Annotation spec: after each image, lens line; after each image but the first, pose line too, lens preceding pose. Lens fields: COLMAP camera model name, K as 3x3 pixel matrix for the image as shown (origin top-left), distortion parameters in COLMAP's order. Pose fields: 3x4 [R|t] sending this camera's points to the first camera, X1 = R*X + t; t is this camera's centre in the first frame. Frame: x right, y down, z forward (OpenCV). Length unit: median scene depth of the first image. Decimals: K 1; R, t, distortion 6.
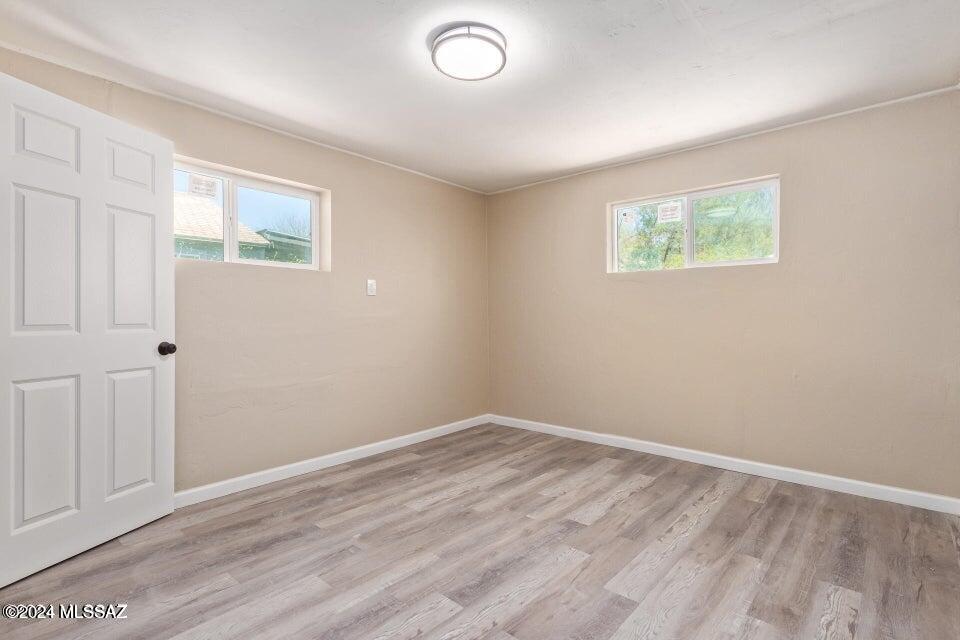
lens RADIAL K [[451.7, 0, 480.0], [0, 451.7, 320.0], [0, 0, 1]] dist [0.002313, -0.001140]
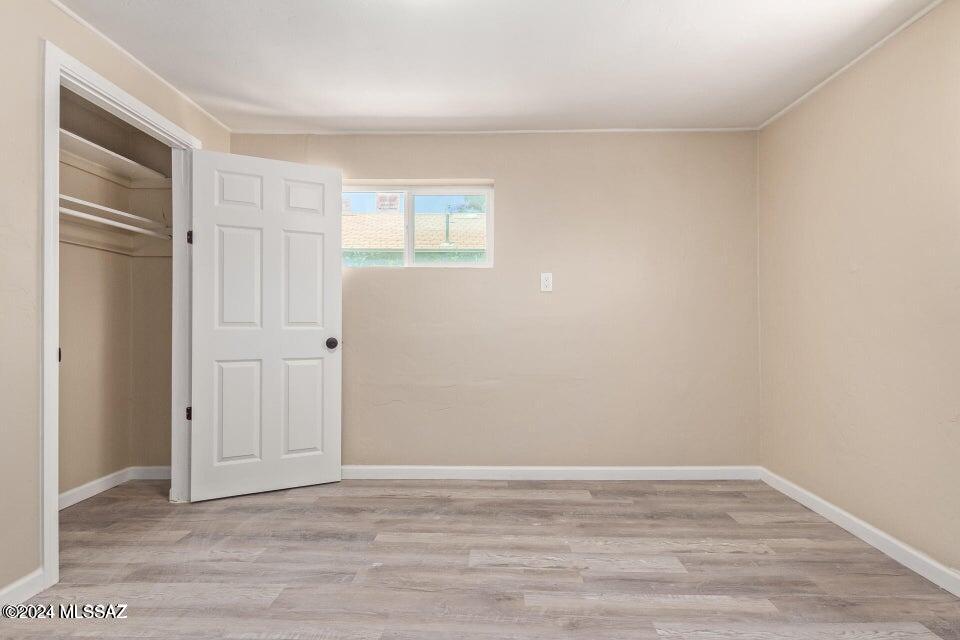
lens RADIAL K [[445.9, 0, 486.8], [0, 445.9, 324.6], [0, 0, 1]] dist [0.002212, -0.000376]
pose [[0.655731, 0.008636, -0.754945, 0.441768], [-0.007084, 0.999961, 0.005286, 0.004396], [0.754961, 0.001882, 0.655767, 0.502398]]
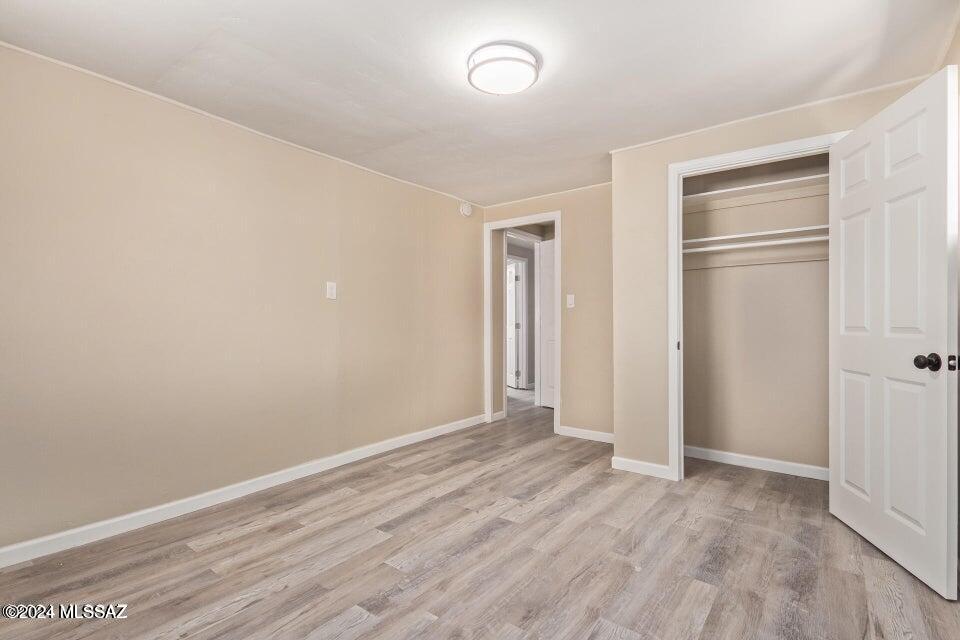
lens RADIAL K [[455.4, 0, 483.8], [0, 455.4, 318.3], [0, 0, 1]] dist [0.004017, -0.000941]
pose [[-0.997046, 0.002785, -0.076757, 0.080240], [0.003241, 0.999978, -0.005826, -0.005401], [0.076739, -0.006057, -0.997033, 1.586135]]
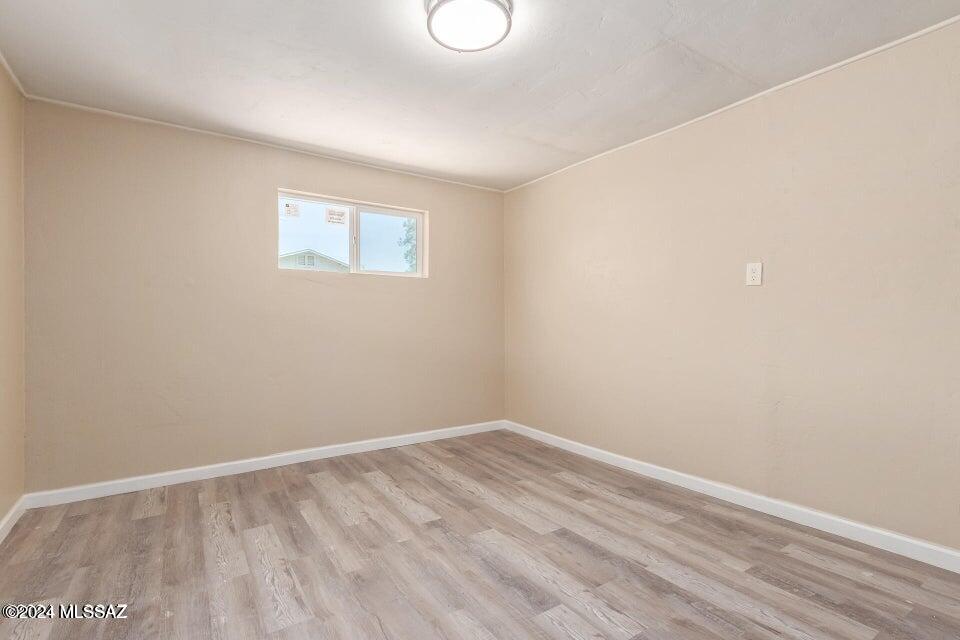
lens RADIAL K [[455.4, 0, 483.8], [0, 455.4, 318.3], [0, 0, 1]] dist [0.004017, -0.000941]
pose [[0.253628, 0.005360, 0.967287, -0.677473], [0.007958, 0.999939, -0.007628, 0.004572], [-0.967269, 0.009633, 0.253570, 0.574869]]
